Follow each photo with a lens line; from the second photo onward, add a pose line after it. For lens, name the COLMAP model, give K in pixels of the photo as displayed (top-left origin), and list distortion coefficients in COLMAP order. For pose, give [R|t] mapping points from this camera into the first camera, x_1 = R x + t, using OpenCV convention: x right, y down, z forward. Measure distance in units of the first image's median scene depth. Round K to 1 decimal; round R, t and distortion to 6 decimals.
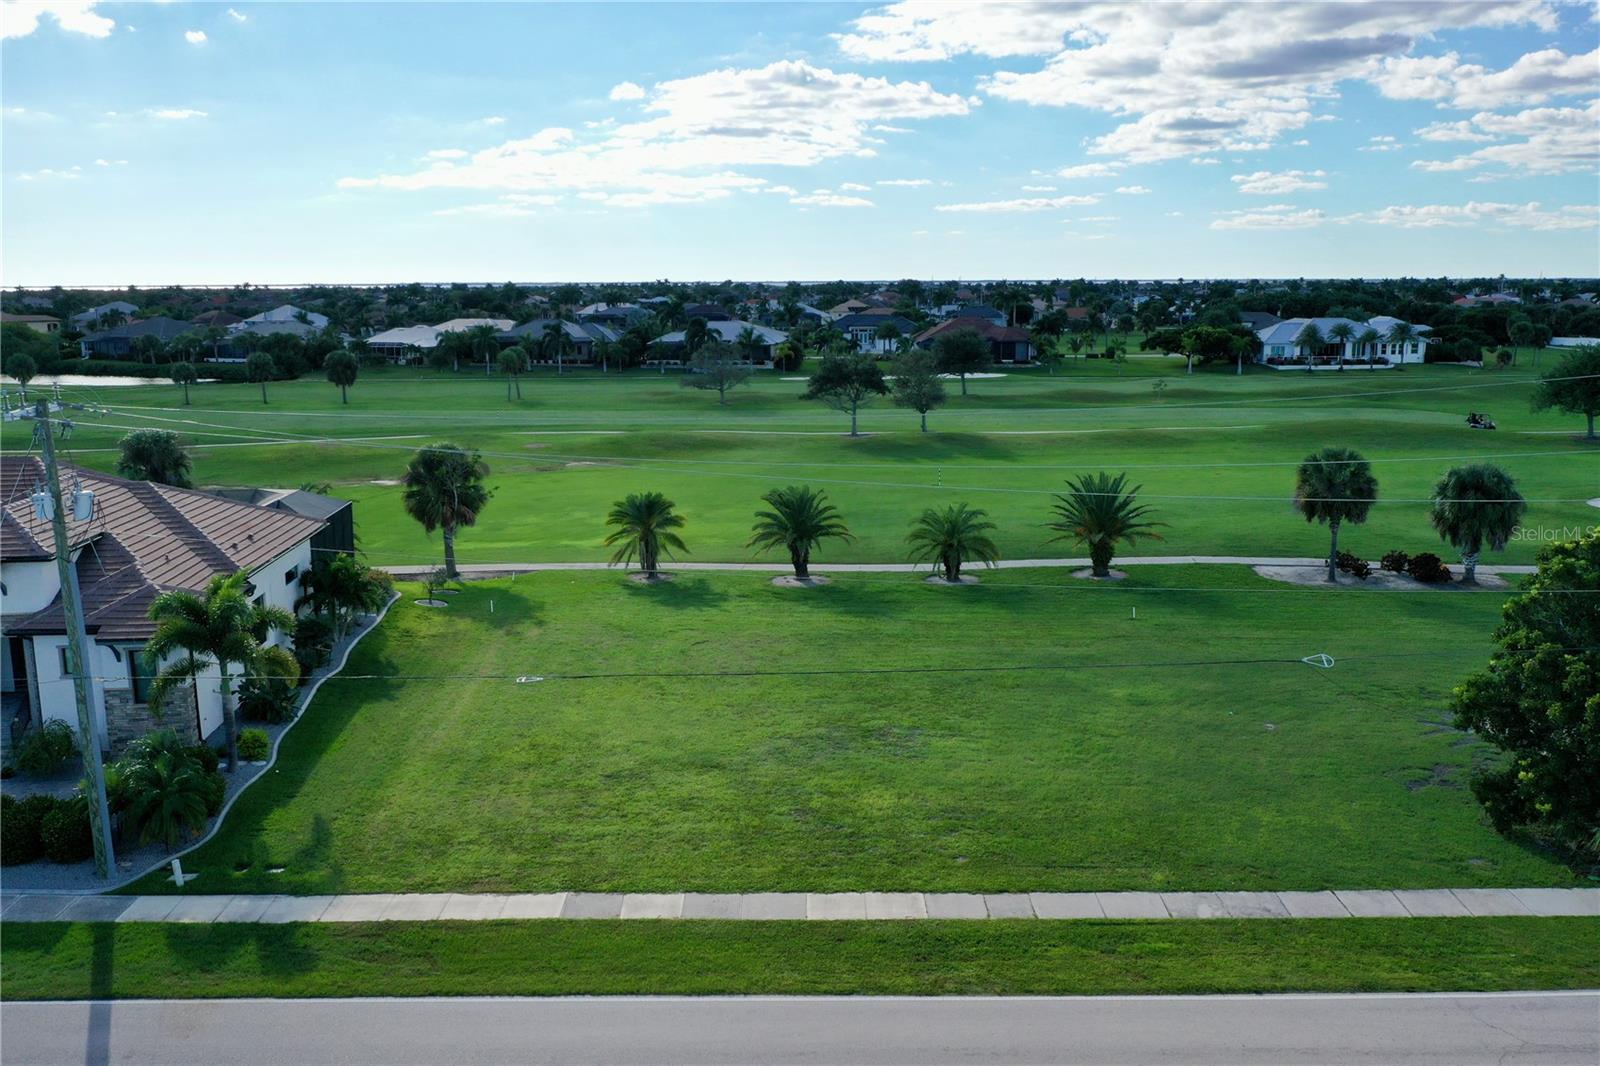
lens RADIAL K [[1317.5, 0, 800.0], [0, 1317.5, 533.0], [0, 0, 1]] dist [-0.006482, 0.002386]
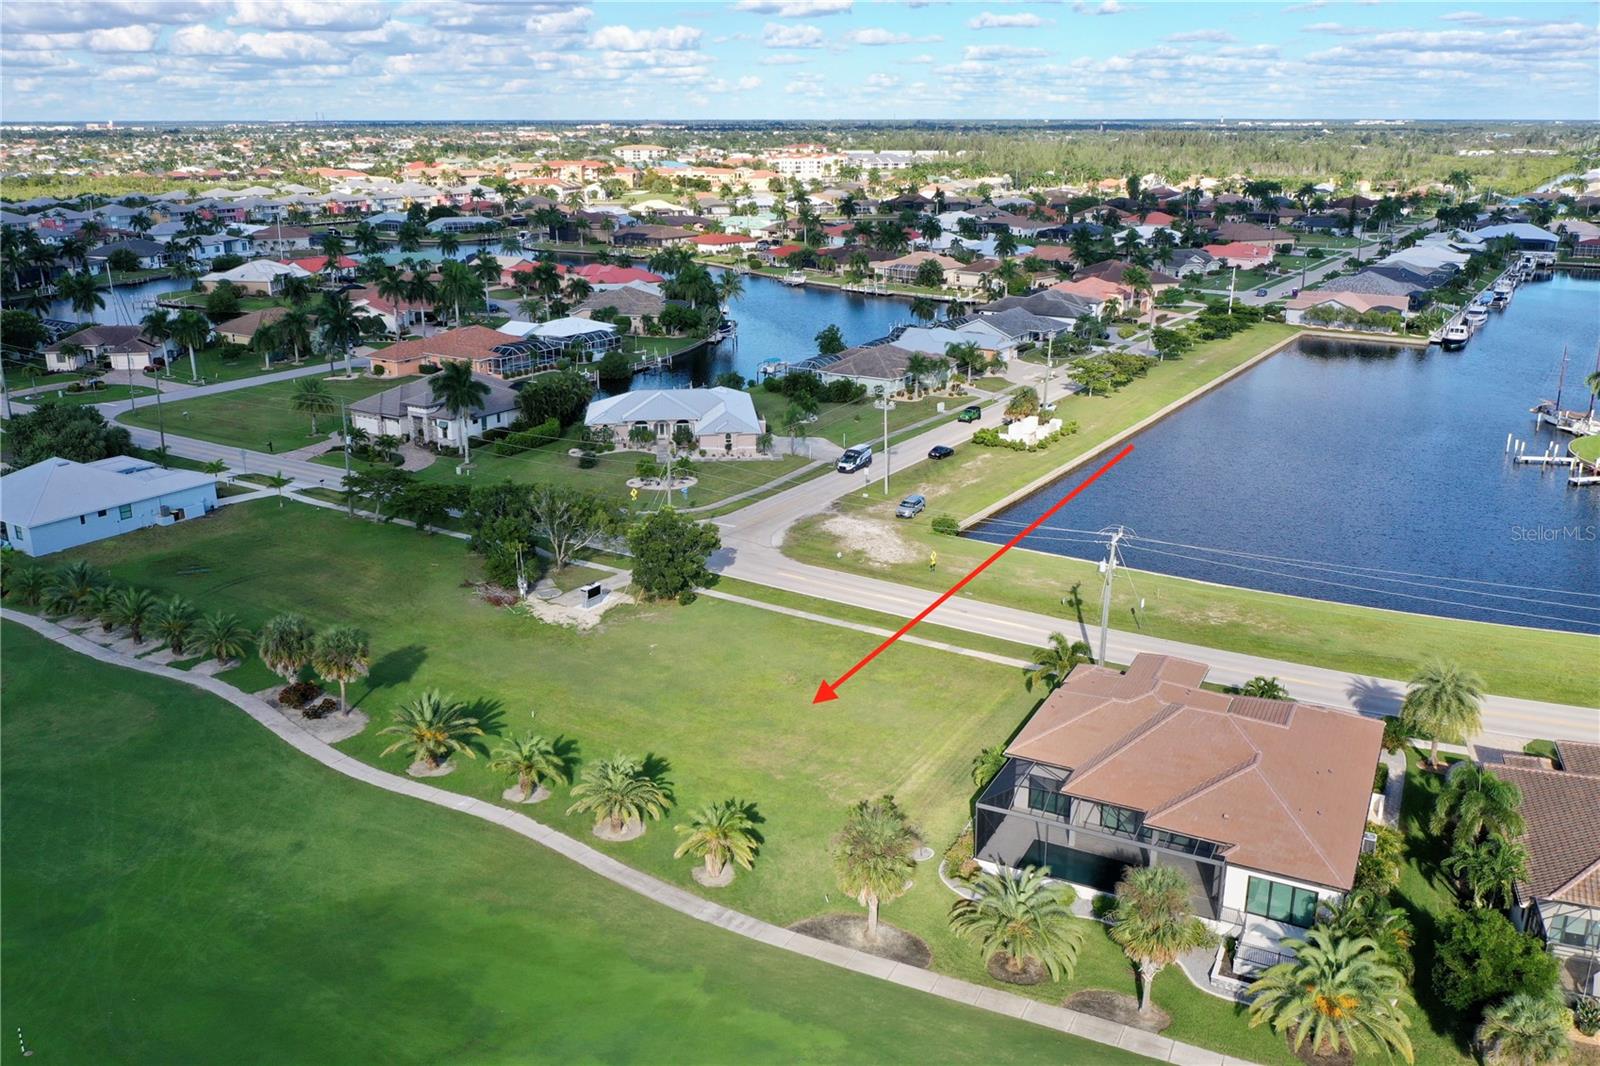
lens RADIAL K [[1314.7, 0, 800.0], [0, 1314.7, 533.0], [0, 0, 1]] dist [-0.005945, 0.002485]
pose [[-0.846296, -0.155015, 0.509661, -0.779684], [0.106314, 0.888333, 0.446723, -0.792837], [-0.521997, 0.432244, -0.735312, 1.866092]]
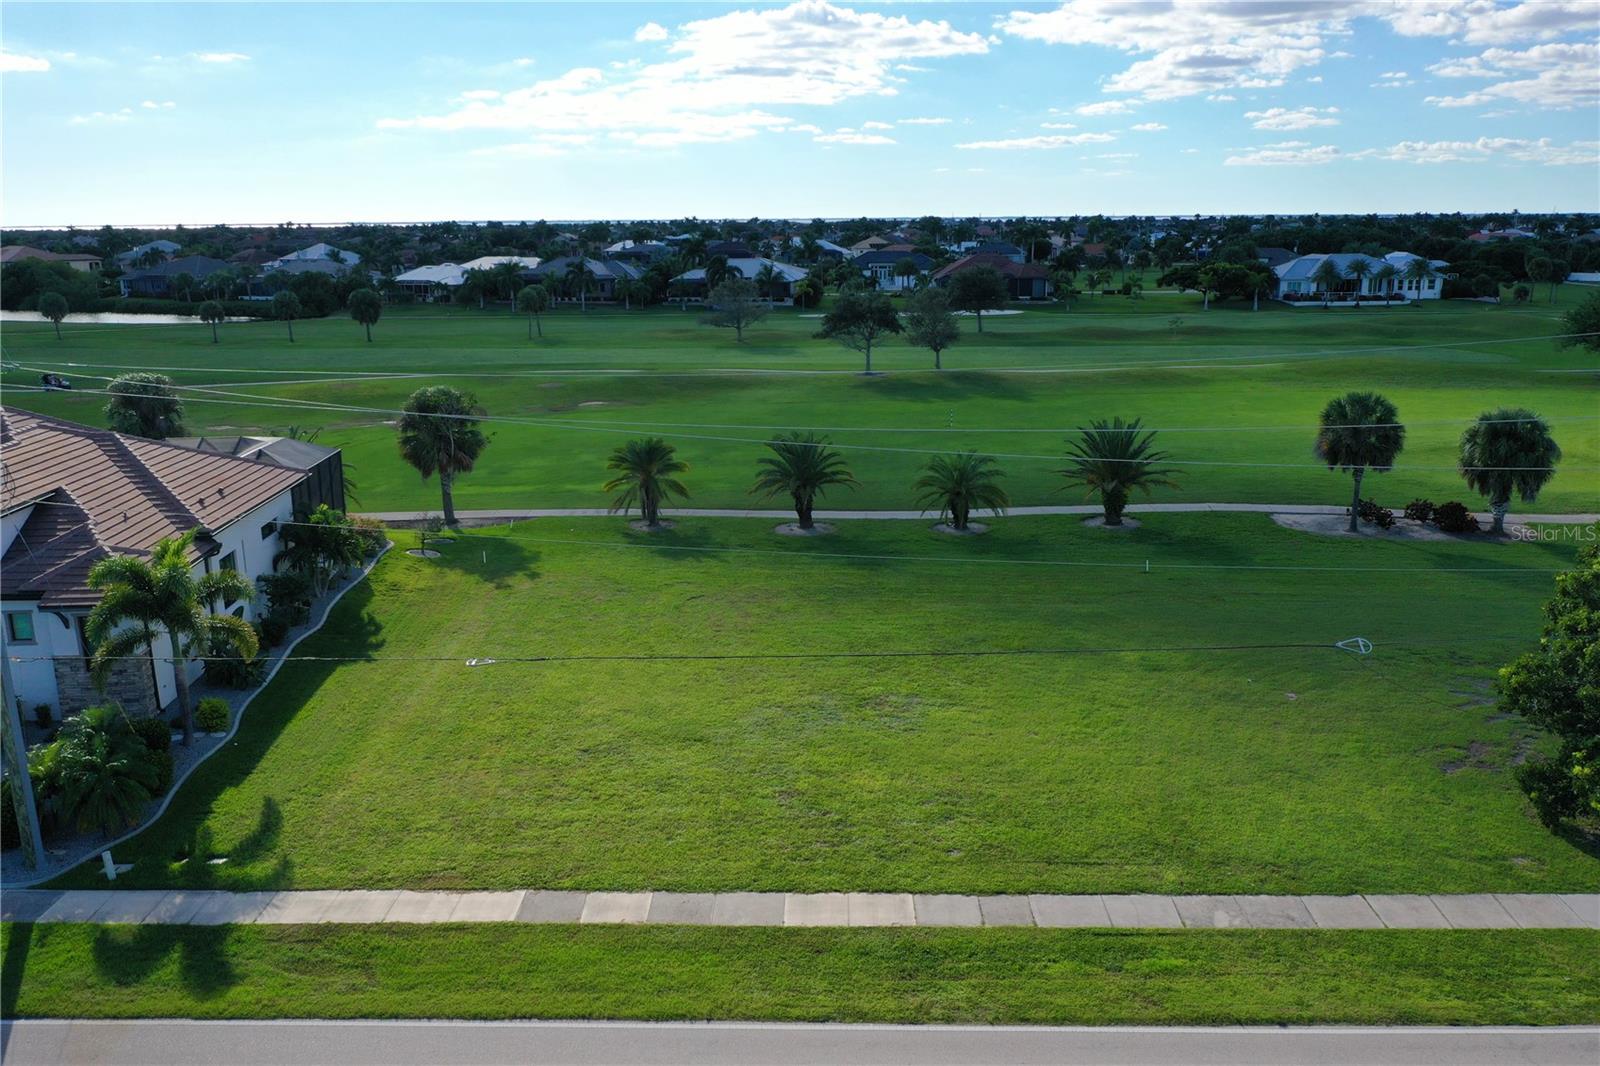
lens RADIAL K [[1262.1, 0, 800.0], [0, 1262.1, 533.0], [0, 0, 1]] dist [-0.005418, -0.000340]
pose [[0.999805, 0.001813, -0.019687, 0.017481], [-0.000716, 0.998454, 0.055581, -0.014227], [0.019758, -0.055556, 0.998260, 0.073970]]
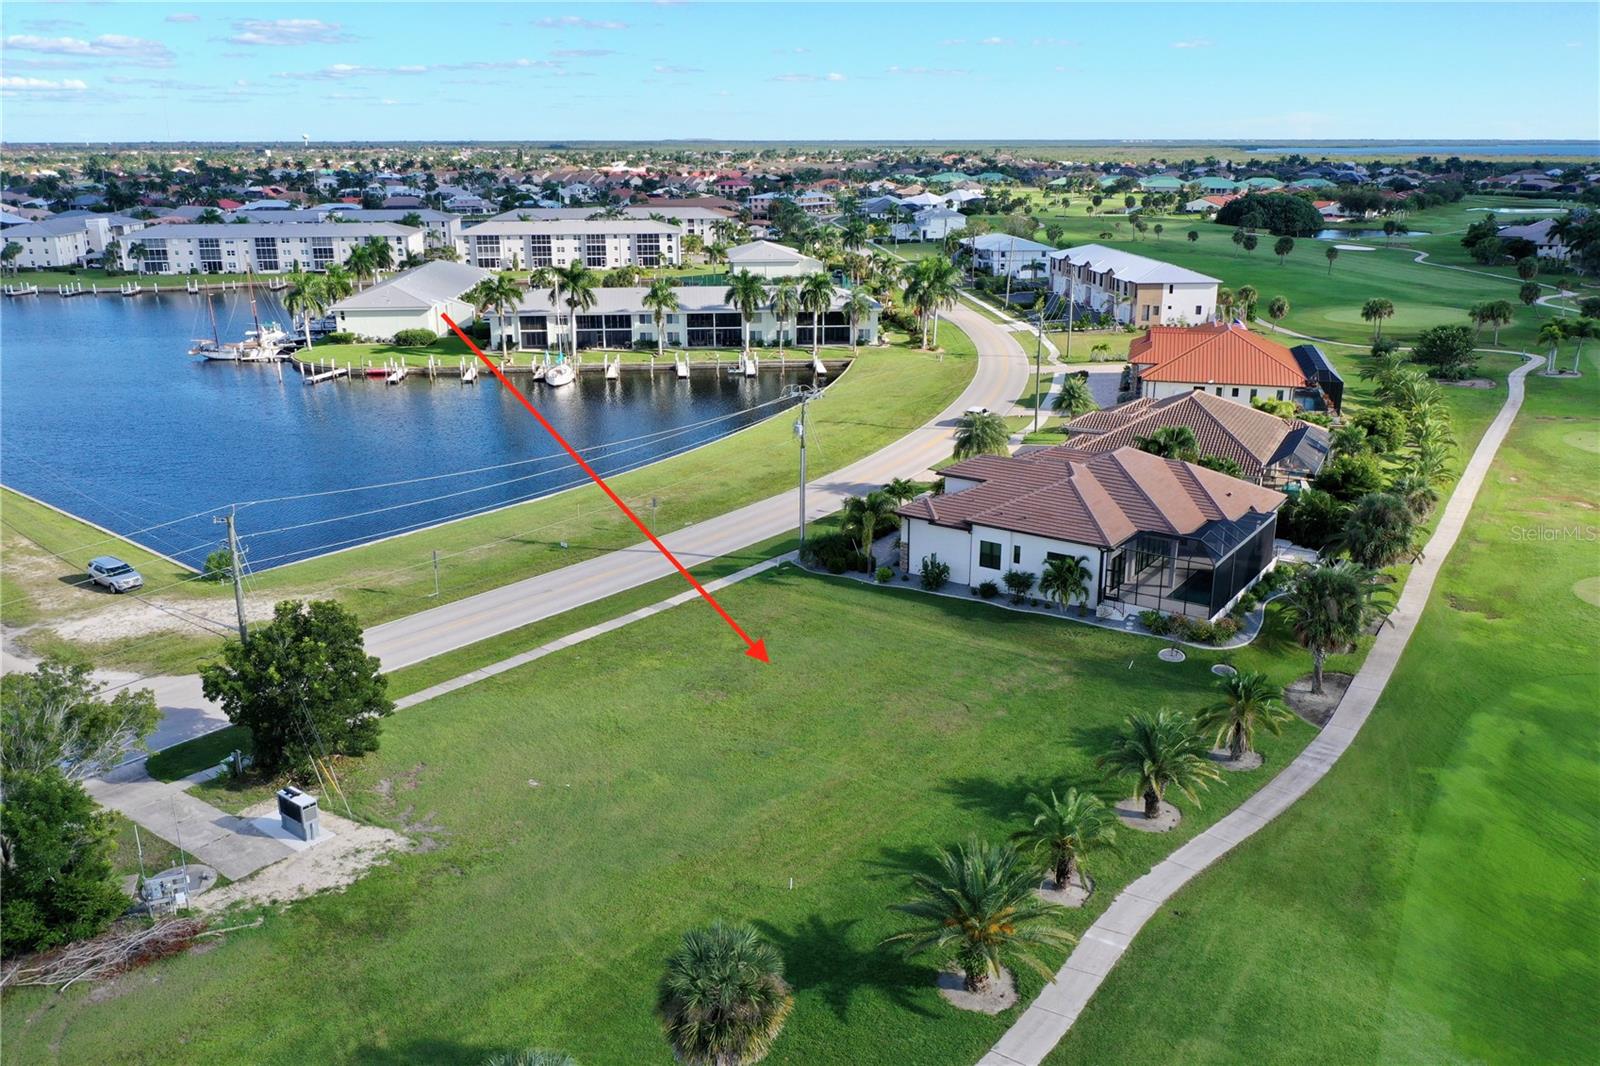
lens RADIAL K [[1281.5, 0, 801.9], [0, 1281.5, 534.3], [0, 0, 1]] dist [-0.007689, 0.004458]
pose [[-0.630917, 0.235716, -0.739177, 0.821640], [-0.141324, 0.901876, 0.408225, -0.502481], [0.762871, 0.362020, -0.535696, 1.359295]]
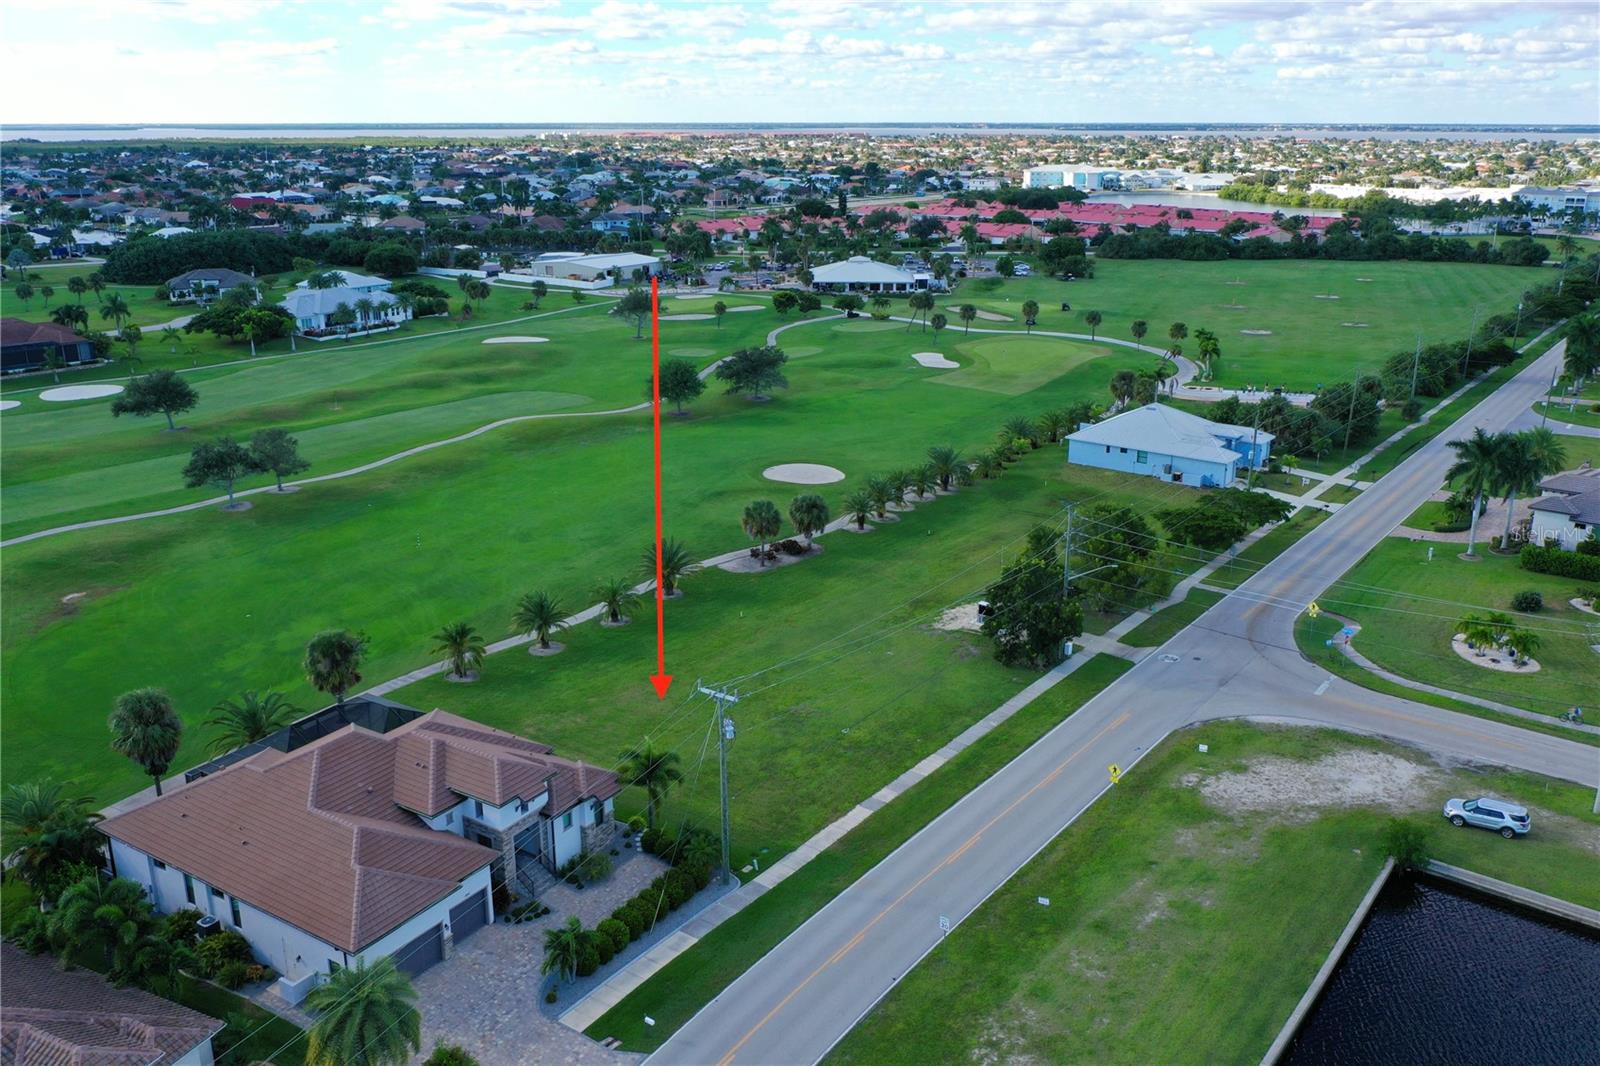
lens RADIAL K [[1297.1, 0, 797.8], [0, 1297.1, 539.7], [0, 0, 1]] dist [-0.003974, -0.006856]
pose [[0.605874, -0.240261, 0.758414, -1.102175], [0.146905, 0.970701, 0.190155, -0.390910], [-0.781880, -0.003795, 0.623418, -0.255774]]
